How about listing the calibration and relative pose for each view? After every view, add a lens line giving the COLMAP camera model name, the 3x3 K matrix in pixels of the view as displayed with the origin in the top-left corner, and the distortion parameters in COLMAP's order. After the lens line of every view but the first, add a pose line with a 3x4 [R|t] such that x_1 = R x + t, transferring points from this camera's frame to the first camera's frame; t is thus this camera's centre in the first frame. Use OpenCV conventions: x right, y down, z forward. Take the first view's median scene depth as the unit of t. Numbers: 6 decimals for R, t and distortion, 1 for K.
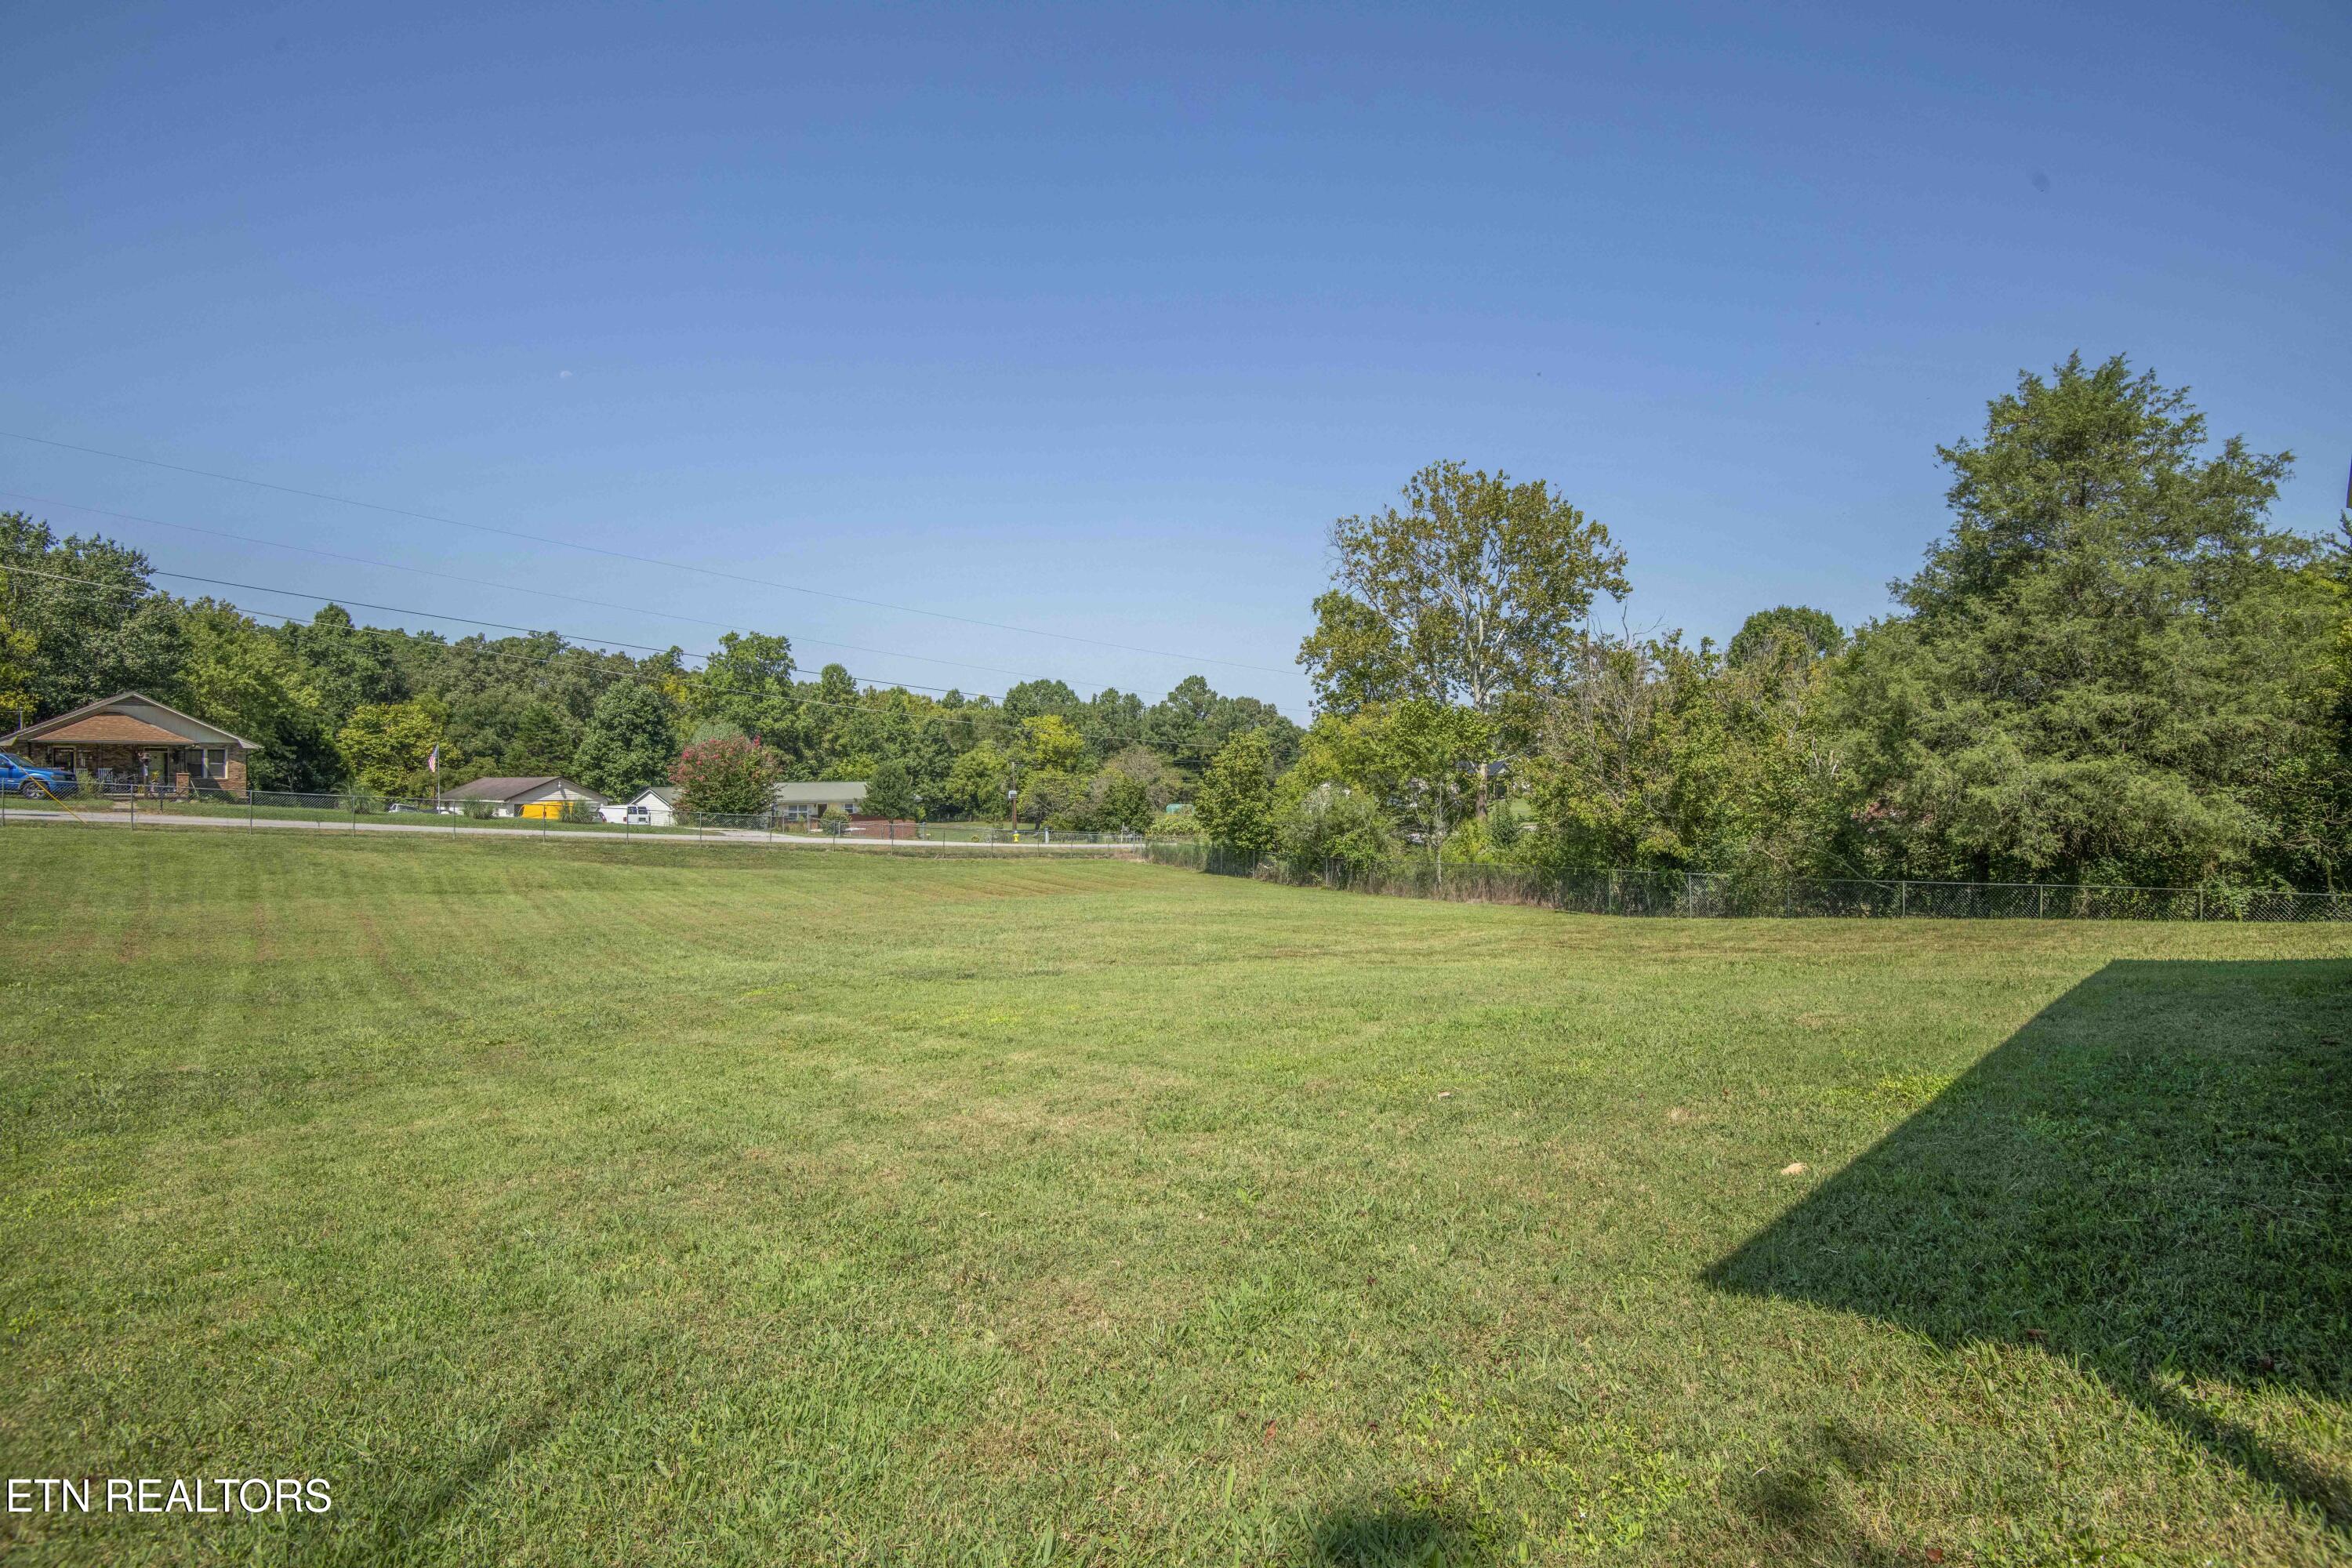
lens RADIAL K [[1089.6, 0, 1188.9], [0, 1089.6, 784.3], [0, 0, 1]] dist [-0.010773, -0.021563]
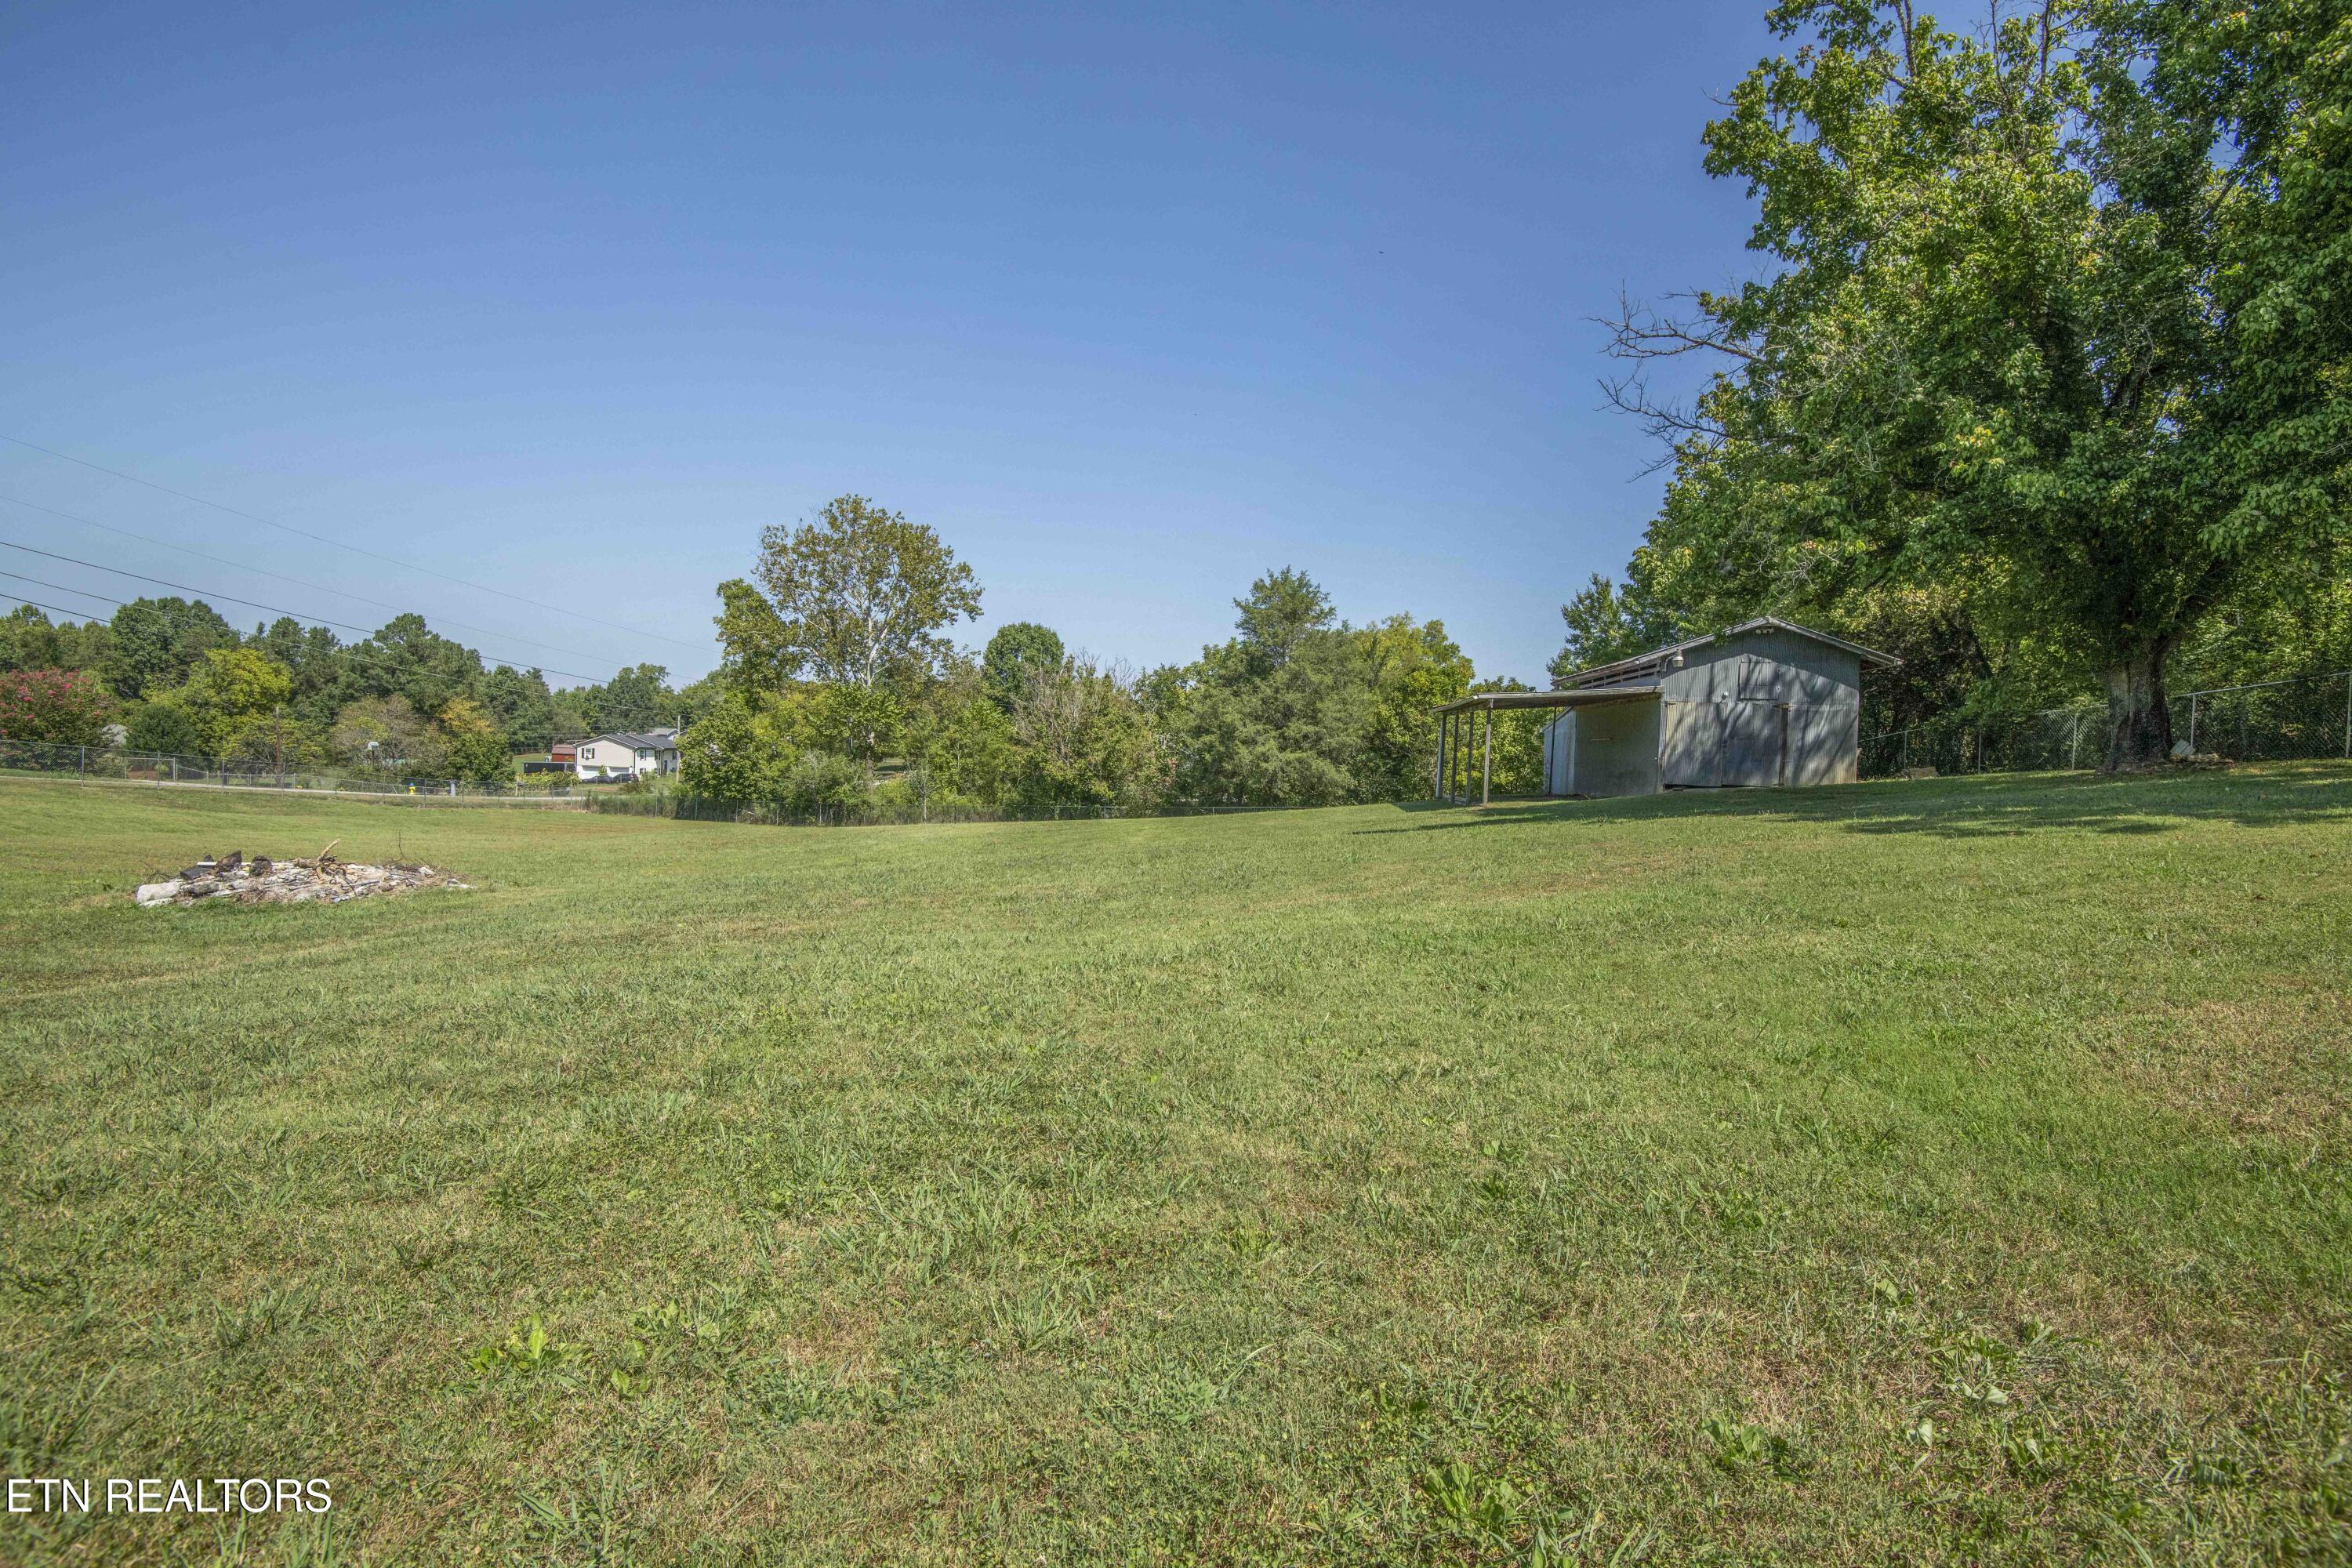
lens RADIAL K [[1089.6, 0, 1188.9], [0, 1089.6, 784.3], [0, 0, 1]] dist [-0.010773, -0.021563]
pose [[0.737565, 0.009192, 0.675214, -0.395930], [-0.031413, 0.999292, 0.020709, 0.002155], [-0.674546, -0.036485, 0.737331, -0.255003]]
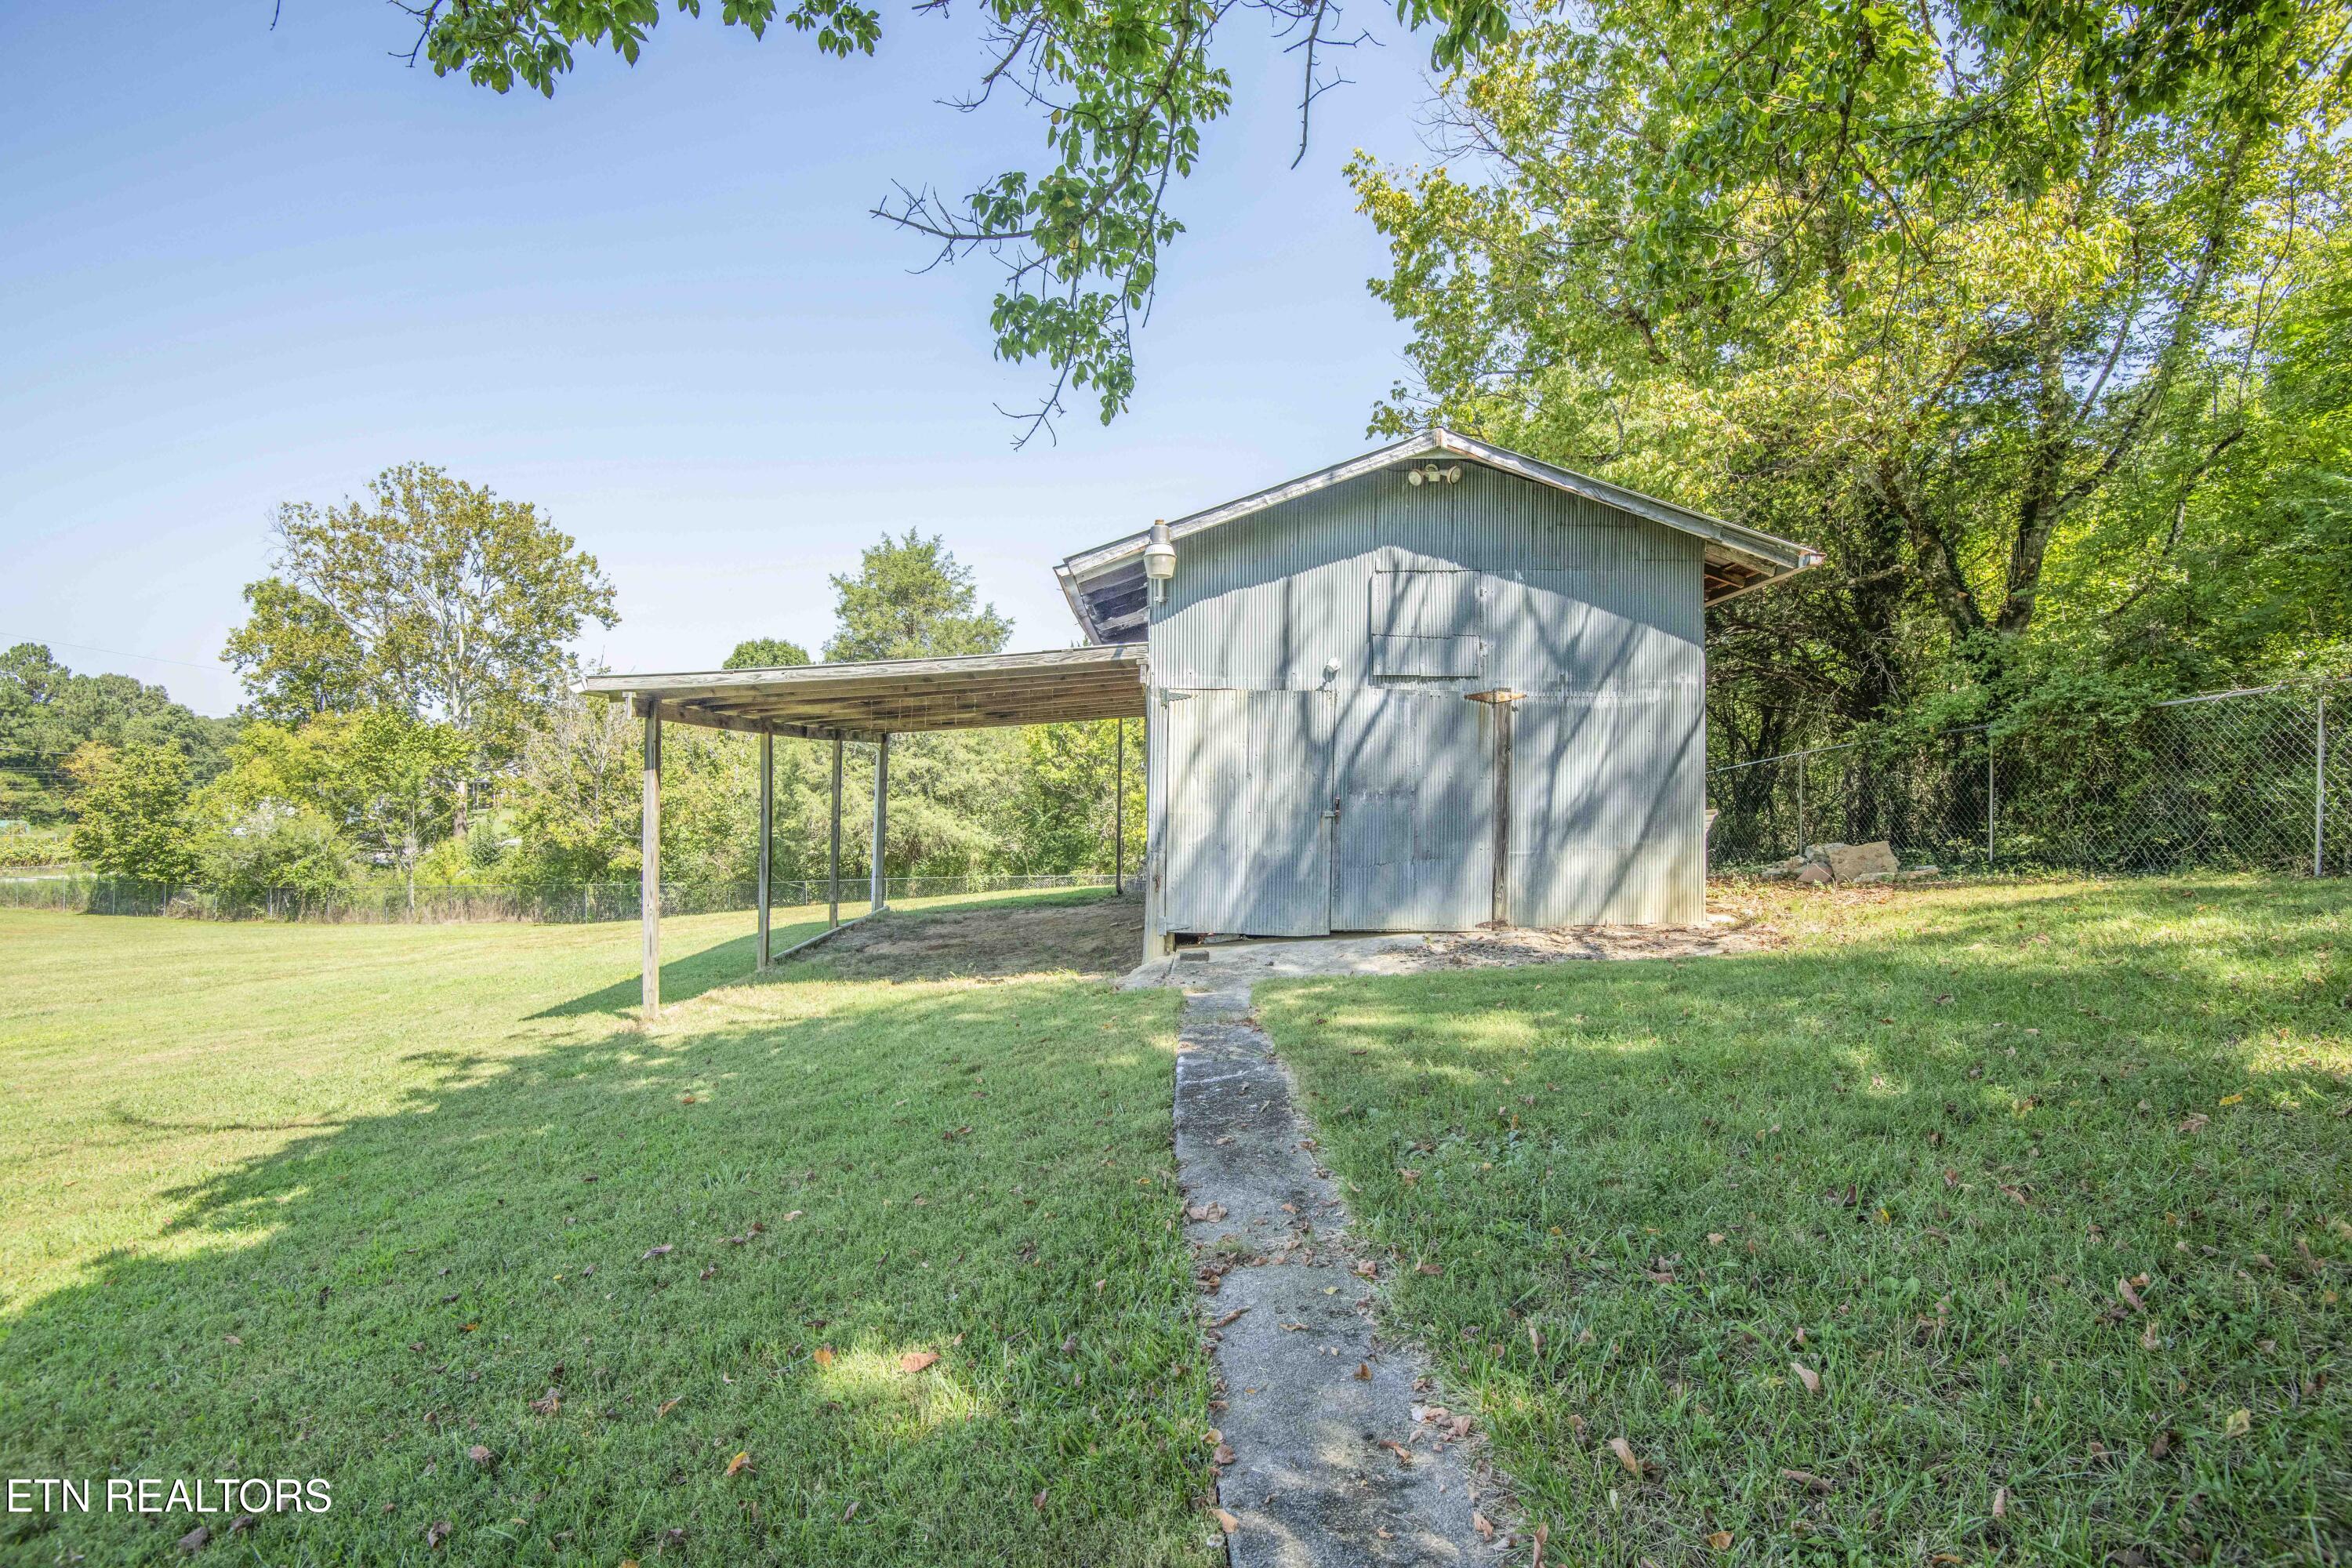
lens RADIAL K [[1089.6, 0, 1188.9], [0, 1089.6, 784.3], [0, 0, 1]] dist [-0.010773, -0.021563]
pose [[0.656839, 0.004374, 0.754018, -0.038660], [-0.002689, 0.999990, -0.003459, -0.016457], [-0.754026, 0.000245, 0.656844, -0.153234]]
